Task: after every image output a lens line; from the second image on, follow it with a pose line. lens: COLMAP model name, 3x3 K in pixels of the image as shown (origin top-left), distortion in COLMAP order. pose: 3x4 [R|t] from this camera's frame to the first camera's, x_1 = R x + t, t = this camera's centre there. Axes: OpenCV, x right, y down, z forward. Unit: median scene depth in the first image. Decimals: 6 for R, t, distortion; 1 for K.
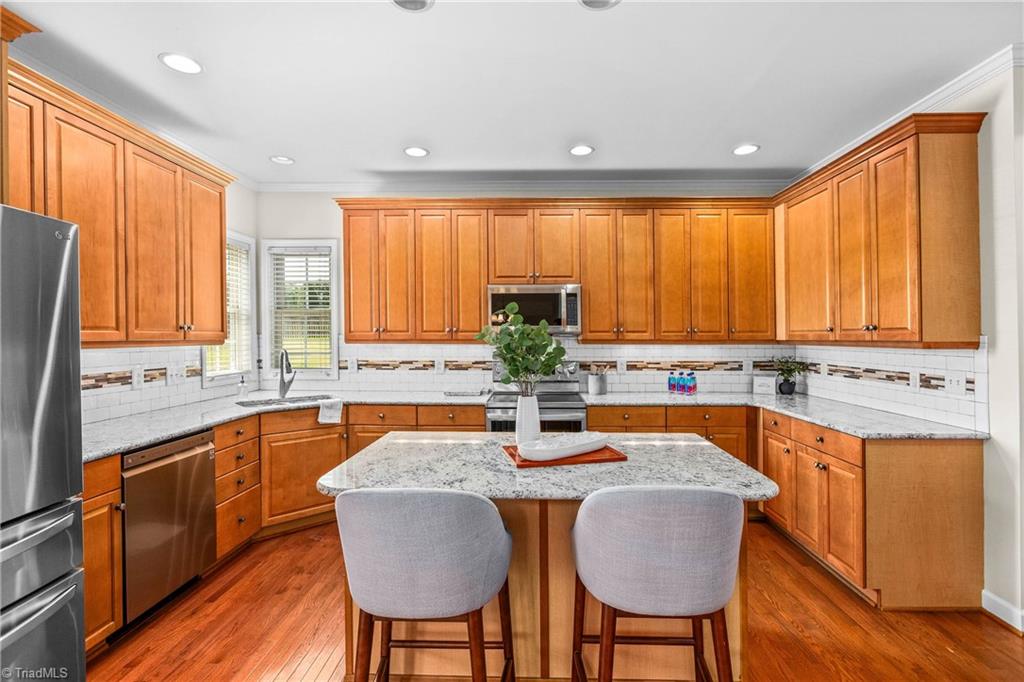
lens RADIAL K [[483.8, 0, 510.1], [0, 483.8, 339.2], [0, 0, 1]] dist [-0.005989, 0.002065]
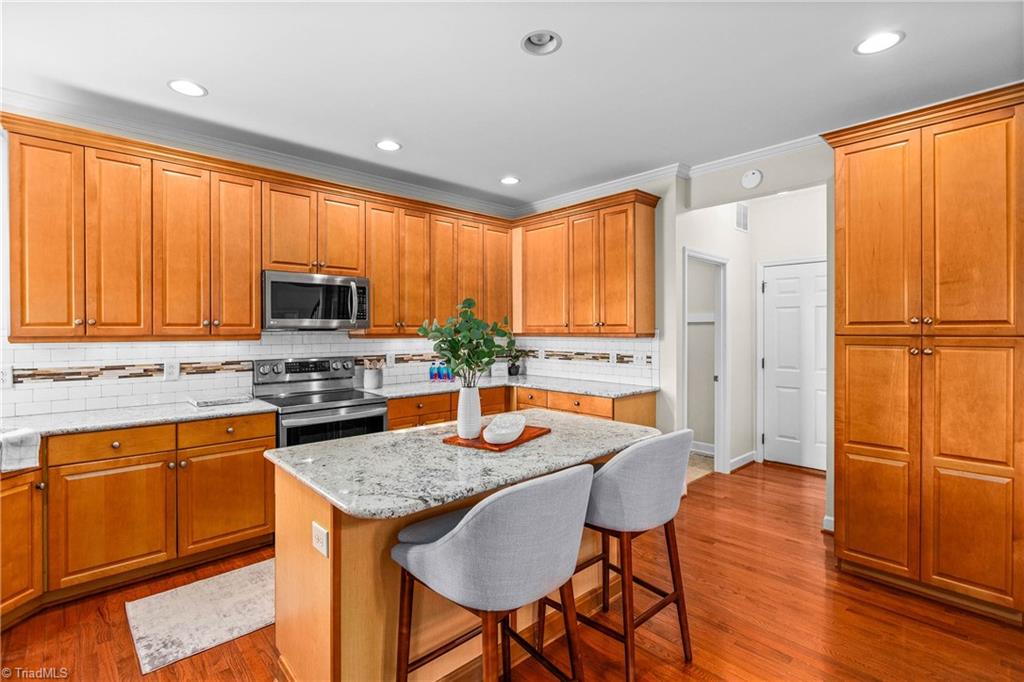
lens RADIAL K [[483.8, 0, 503.9], [0, 483.8, 333.5], [0, 0, 1]] dist [-0.005989, 0.002065]
pose [[0.714320, -0.007020, 0.699784, -0.348640], [0.006880, 0.999972, 0.003009, -0.001223], [-0.699785, 0.002665, 0.714348, 0.104292]]
